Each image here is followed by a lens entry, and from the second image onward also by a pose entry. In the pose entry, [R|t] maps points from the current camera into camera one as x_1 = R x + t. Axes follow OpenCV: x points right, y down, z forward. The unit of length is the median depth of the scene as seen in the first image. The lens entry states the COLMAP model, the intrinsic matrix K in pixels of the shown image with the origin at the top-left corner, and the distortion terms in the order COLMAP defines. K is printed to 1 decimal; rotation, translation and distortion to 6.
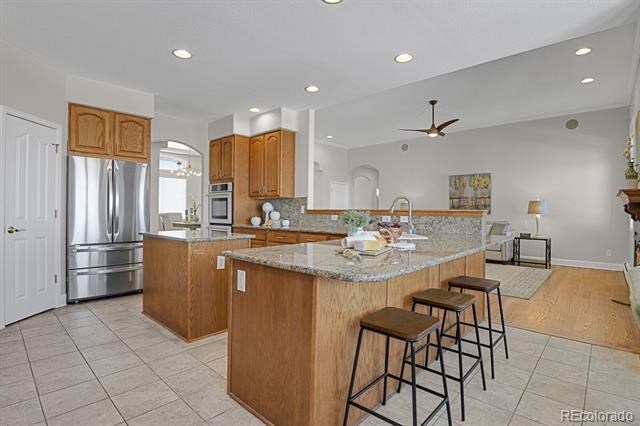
lens RADIAL K [[318.9, 0, 317.4], [0, 318.9, 212.8], [0, 0, 1]] dist [-0.020216, -0.002669]
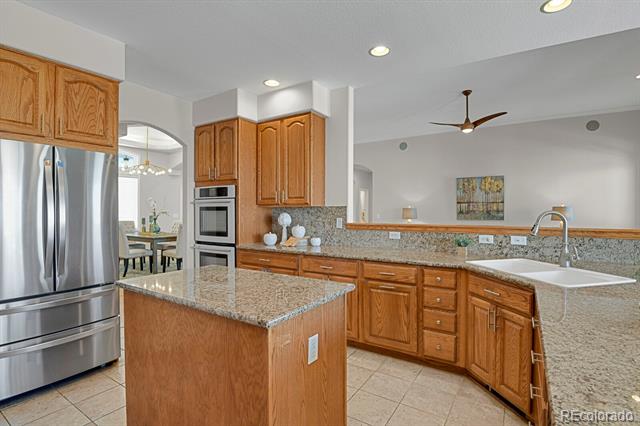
lens RADIAL K [[318.9, 0, 320.3], [0, 318.9, 209.5], [0, 0, 1]] dist [-0.020216, -0.002669]
pose [[0.984363, -0.006212, 0.176042, -0.200755], [0.008047, 0.999920, -0.009712, -0.031906], [-0.175968, 0.010977, 0.984335, 0.264958]]
